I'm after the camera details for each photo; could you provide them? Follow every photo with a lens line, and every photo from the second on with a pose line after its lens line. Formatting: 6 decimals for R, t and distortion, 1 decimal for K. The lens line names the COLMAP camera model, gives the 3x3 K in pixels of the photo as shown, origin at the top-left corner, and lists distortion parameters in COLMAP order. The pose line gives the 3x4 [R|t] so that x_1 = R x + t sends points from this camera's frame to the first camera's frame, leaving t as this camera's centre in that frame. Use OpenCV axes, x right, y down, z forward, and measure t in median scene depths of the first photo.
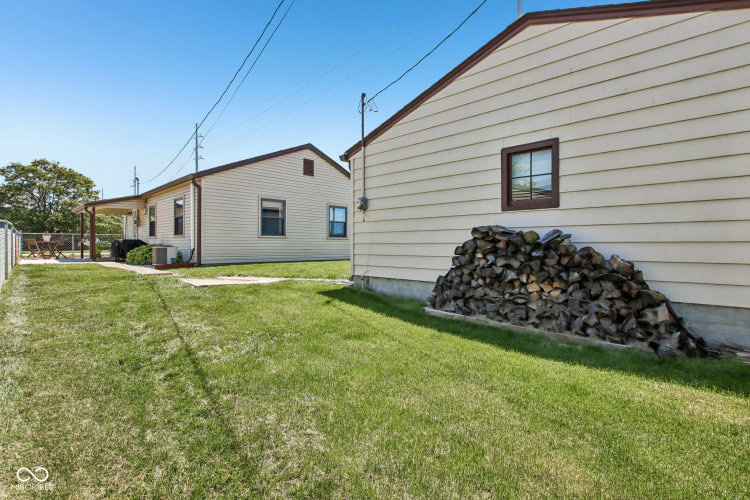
lens RADIAL K [[355.6, 0, 373.1], [0, 355.6, 248.7], [0, 0, 1]] dist [-0.025167, 0.003520]
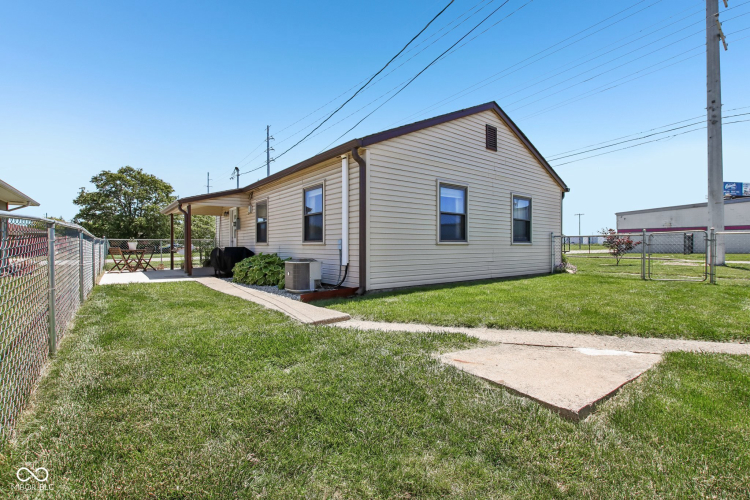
lens RADIAL K [[355.6, 0, 374.1], [0, 355.6, 249.2], [0, 0, 1]] dist [-0.025167, 0.003520]
pose [[0.989094, -0.002032, -0.147270, -0.272085], [0.001435, 0.999990, -0.004160, -0.017392], [0.147277, 0.003903, 0.989088, 0.286055]]
